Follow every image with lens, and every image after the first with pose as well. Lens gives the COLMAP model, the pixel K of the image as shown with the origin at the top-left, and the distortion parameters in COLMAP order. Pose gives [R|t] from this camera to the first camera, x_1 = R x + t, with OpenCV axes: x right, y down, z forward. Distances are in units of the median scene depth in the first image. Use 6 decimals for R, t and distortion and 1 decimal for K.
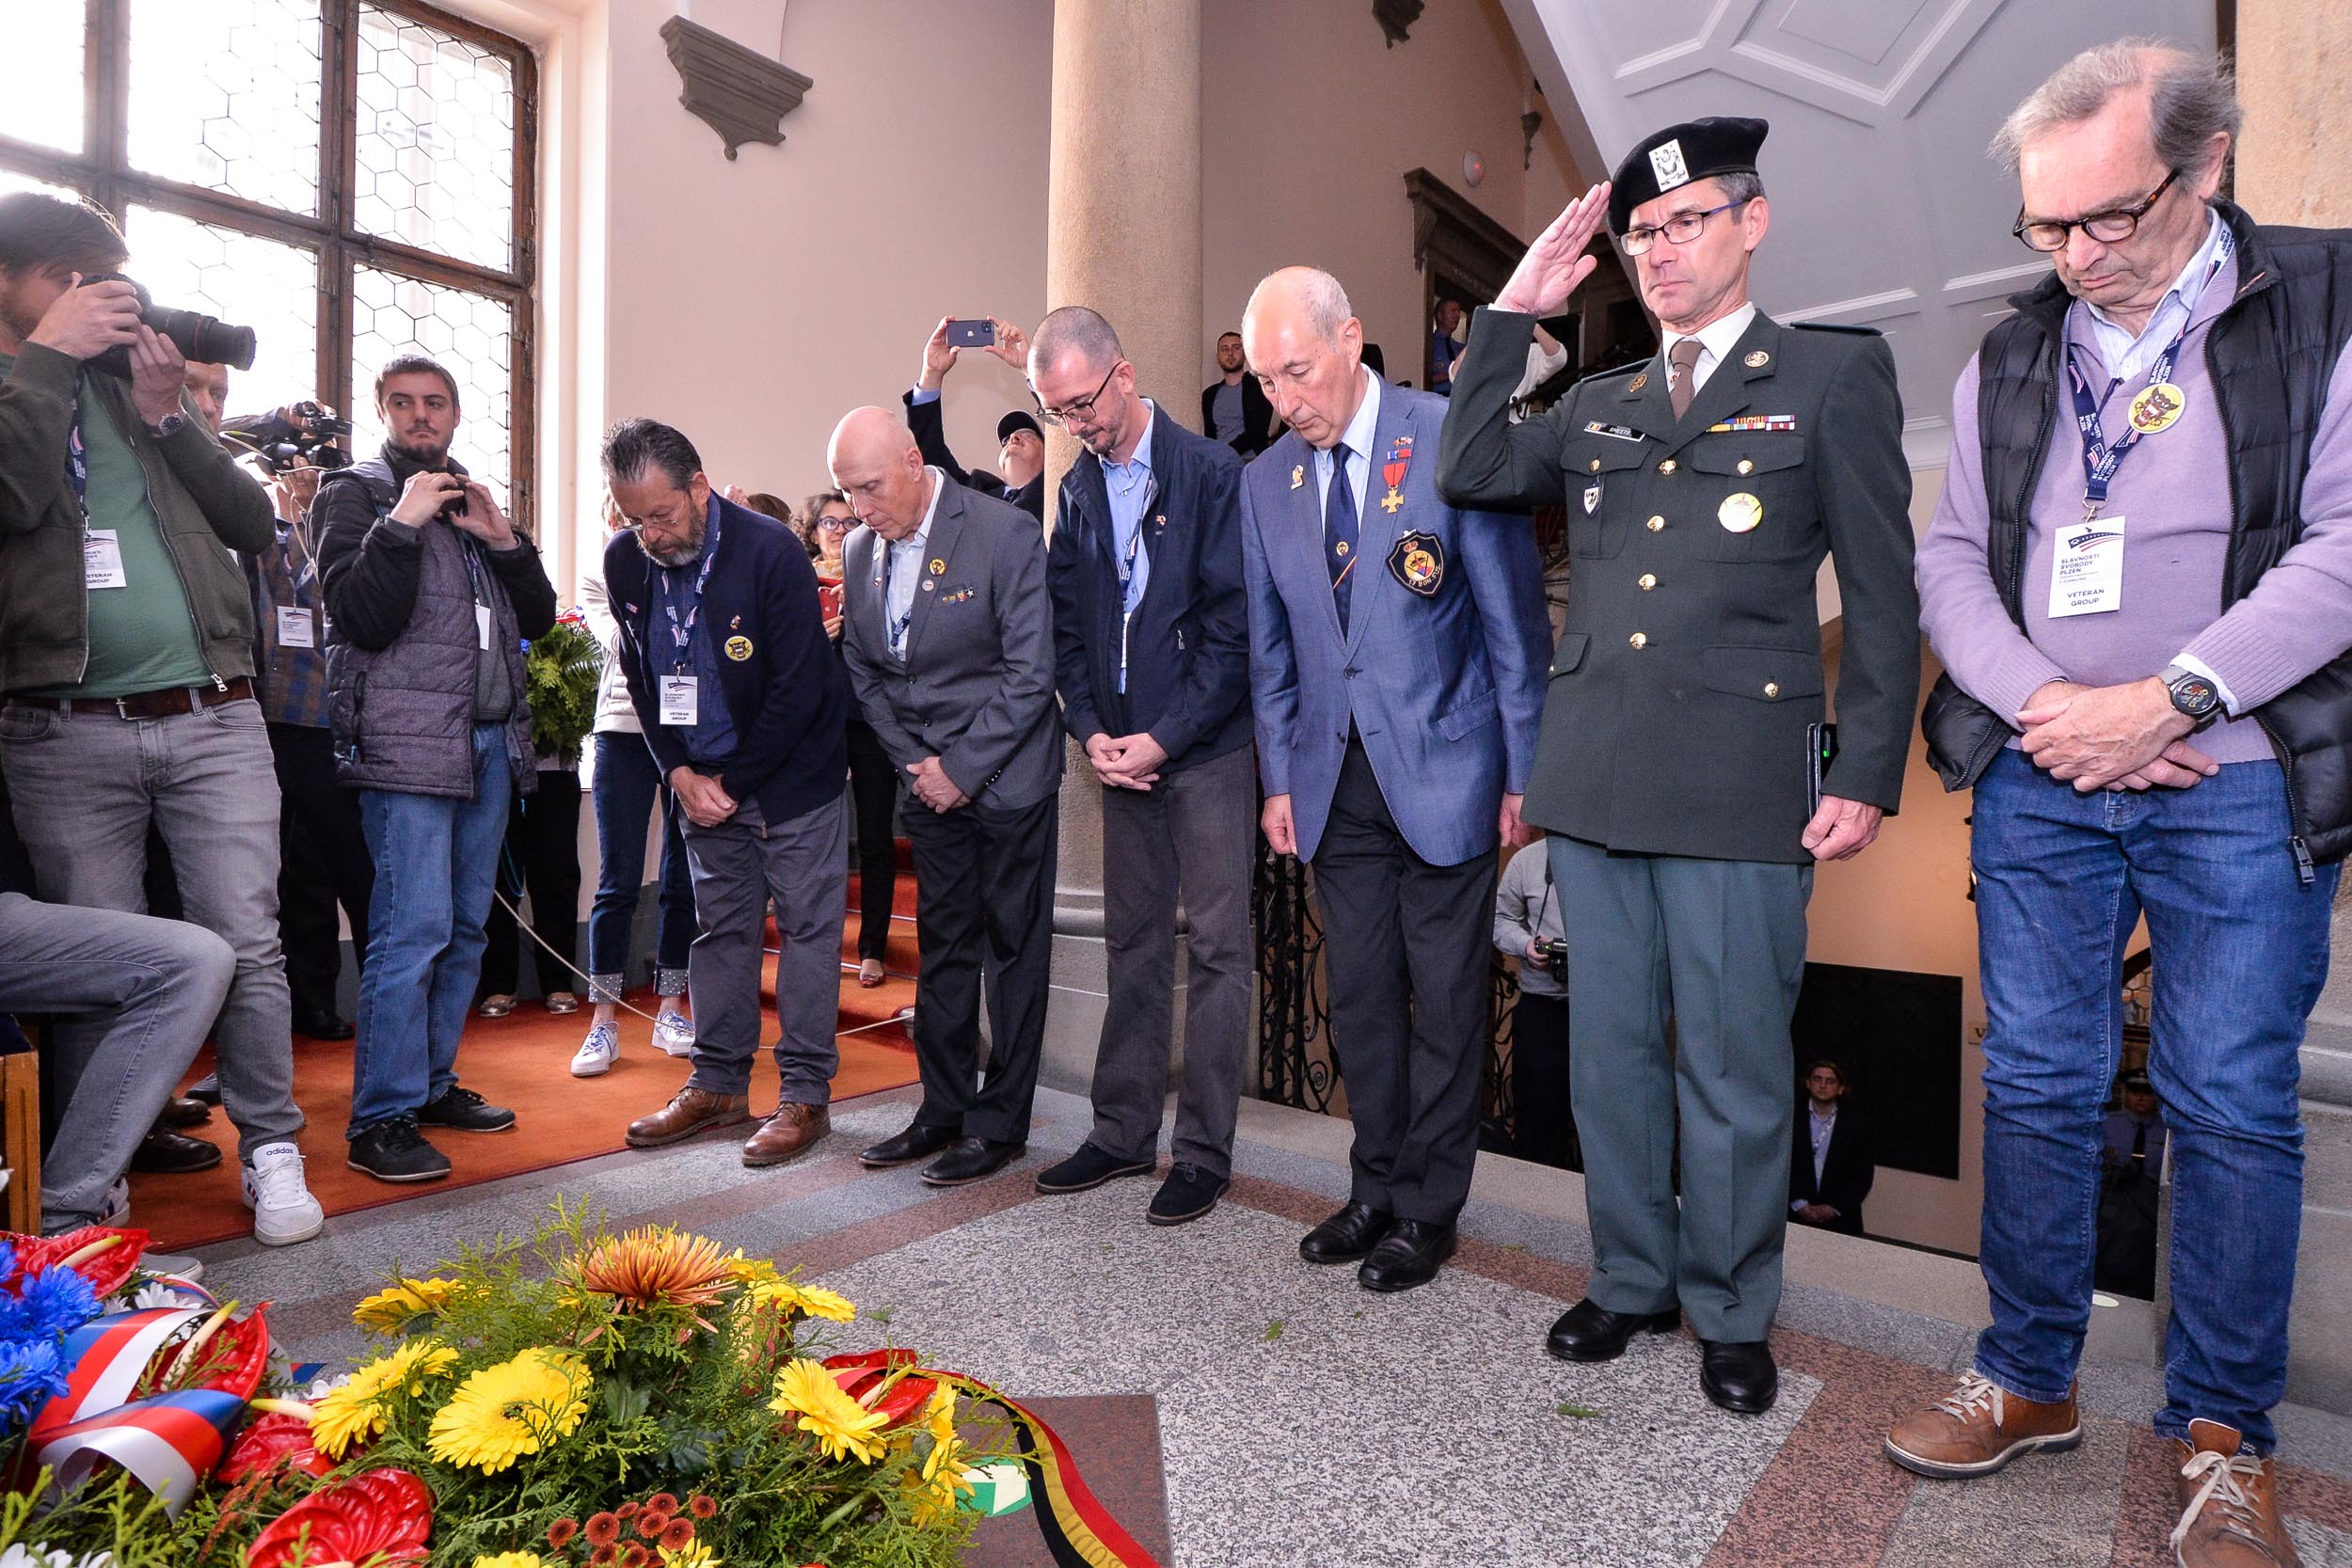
lens RADIAL K [[1214.2, 0, 1176.0], [0, 1214.2, 784.0], [0, 0, 1]] dist [0.020410, -0.032816]
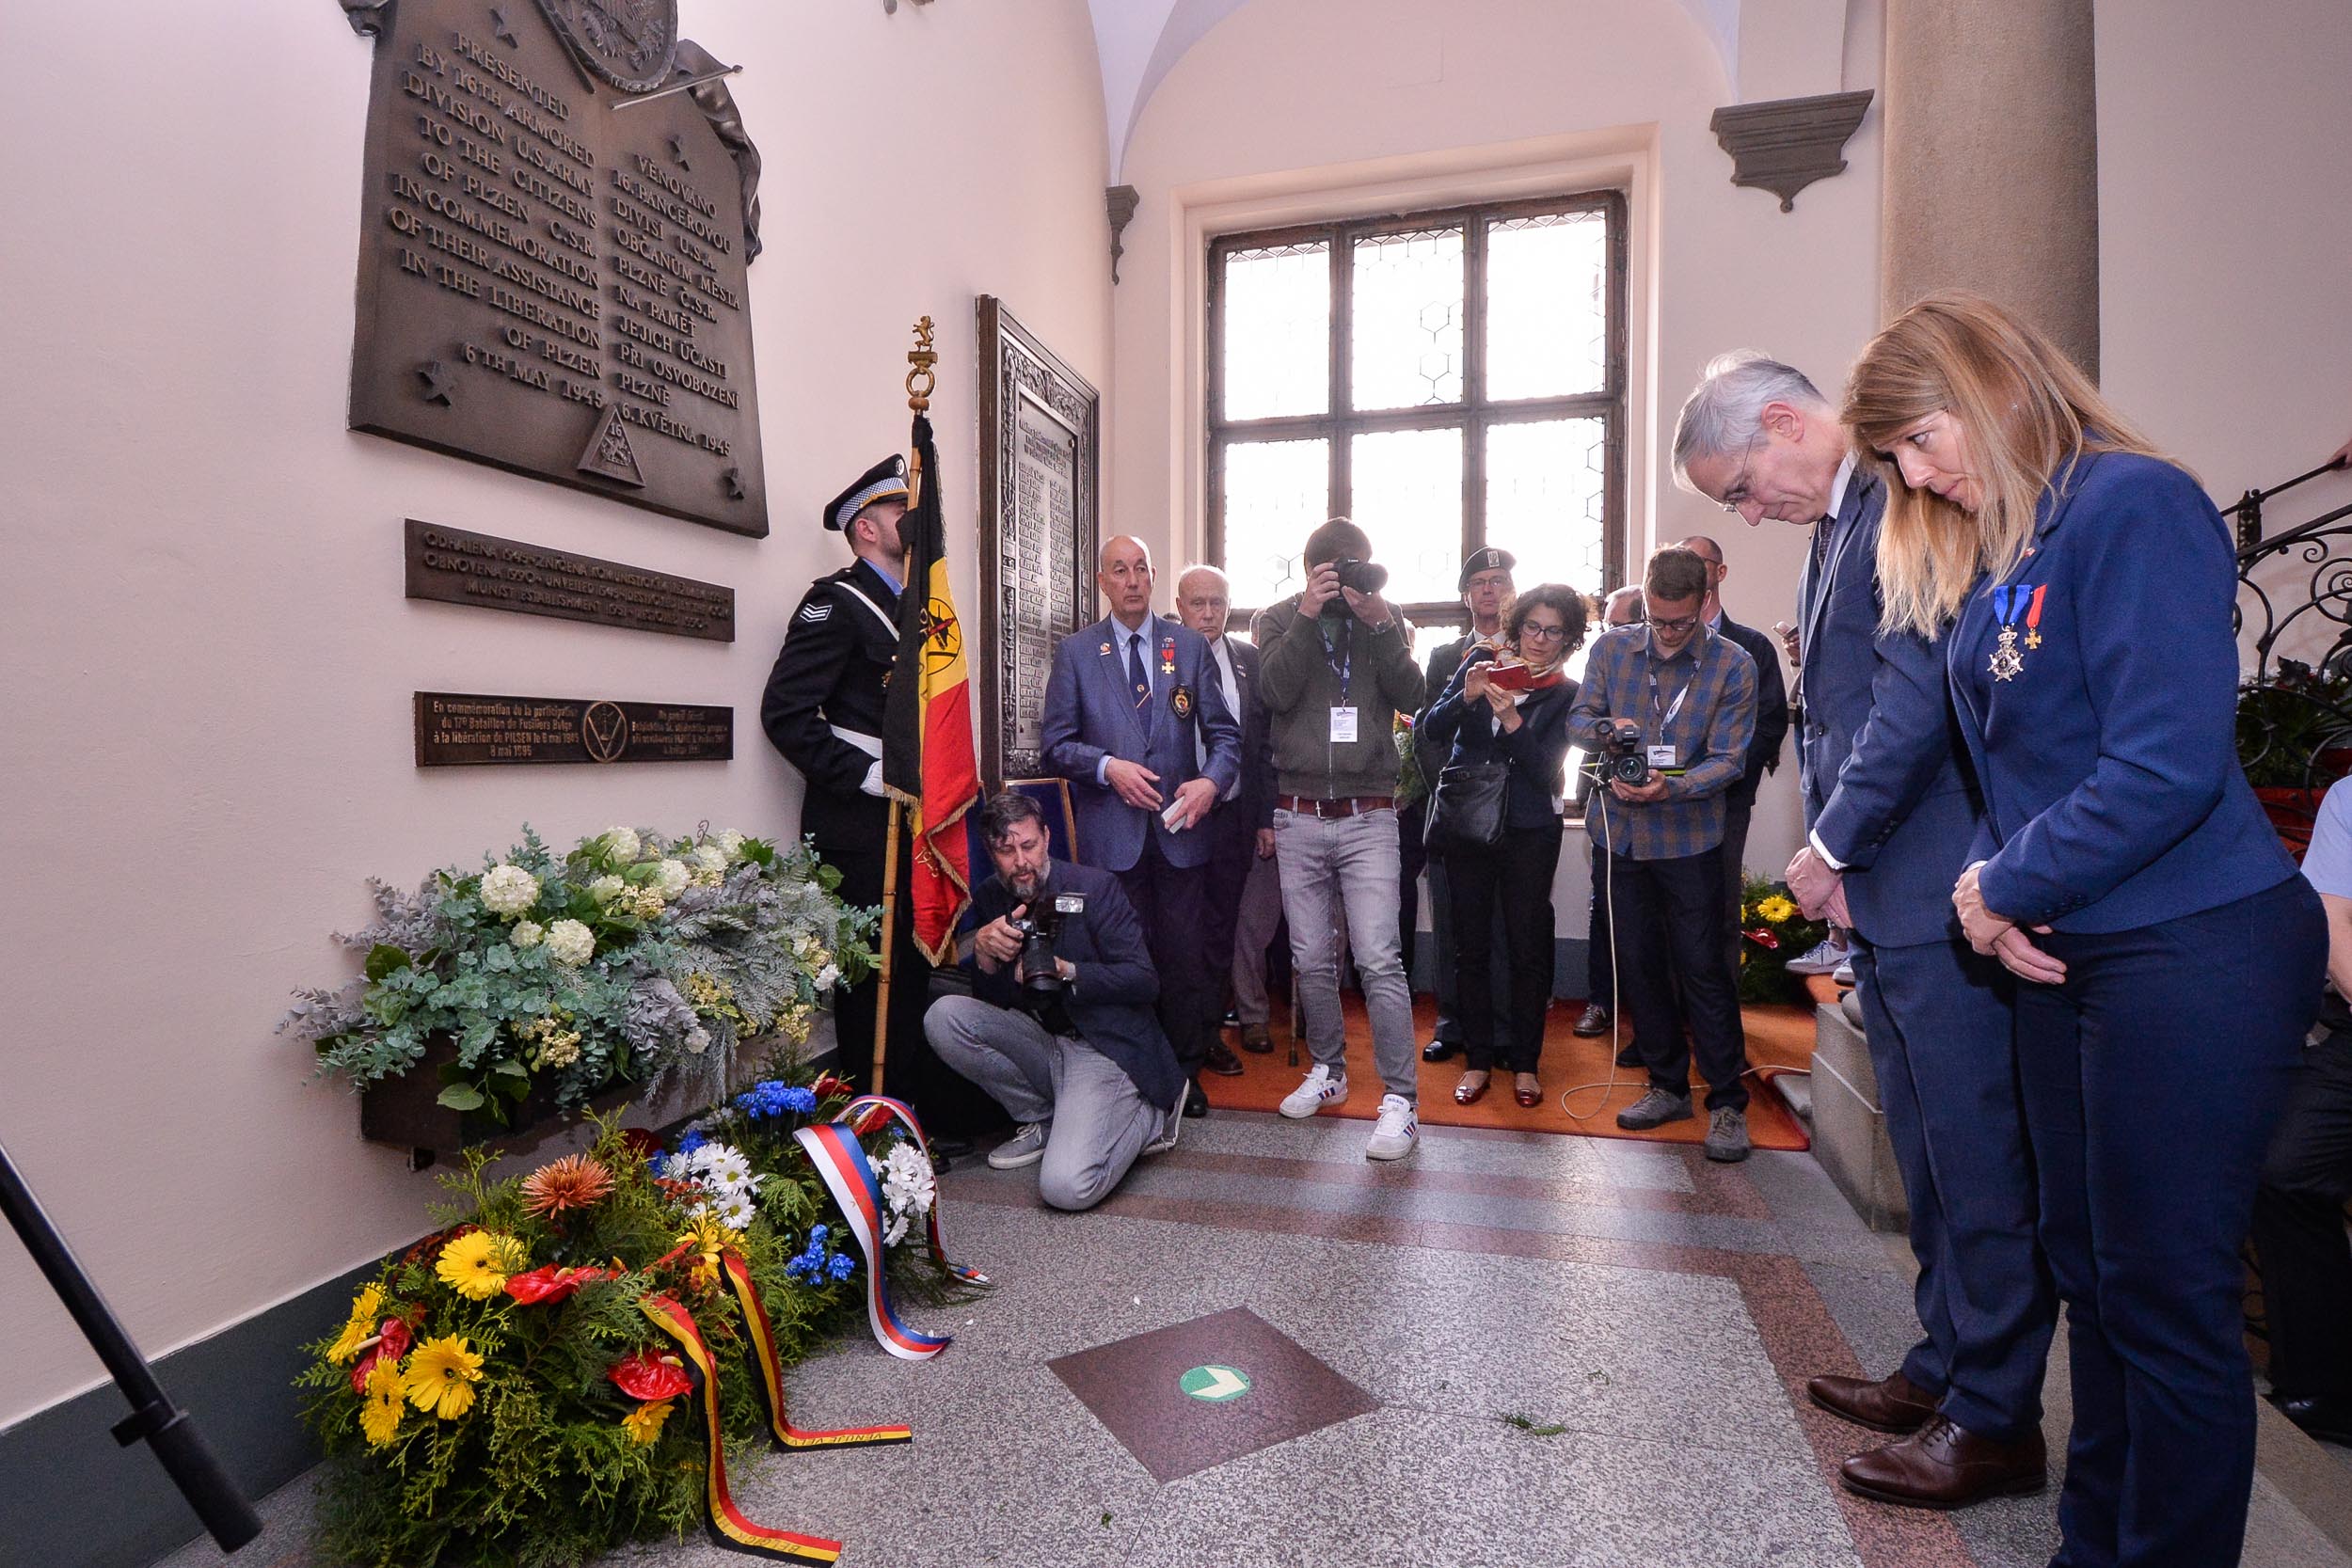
lens RADIAL K [[1203.1, 0, 1179.3], [0, 1203.1, 788.3], [0, 0, 1]] dist [0.016558, -0.029151]
pose [[0.441475, 0.018906, -0.897074, 0.354619], [-0.001977, 0.999796, 0.020098, -0.053972], [0.897271, -0.007099, 0.441422, 0.103165]]
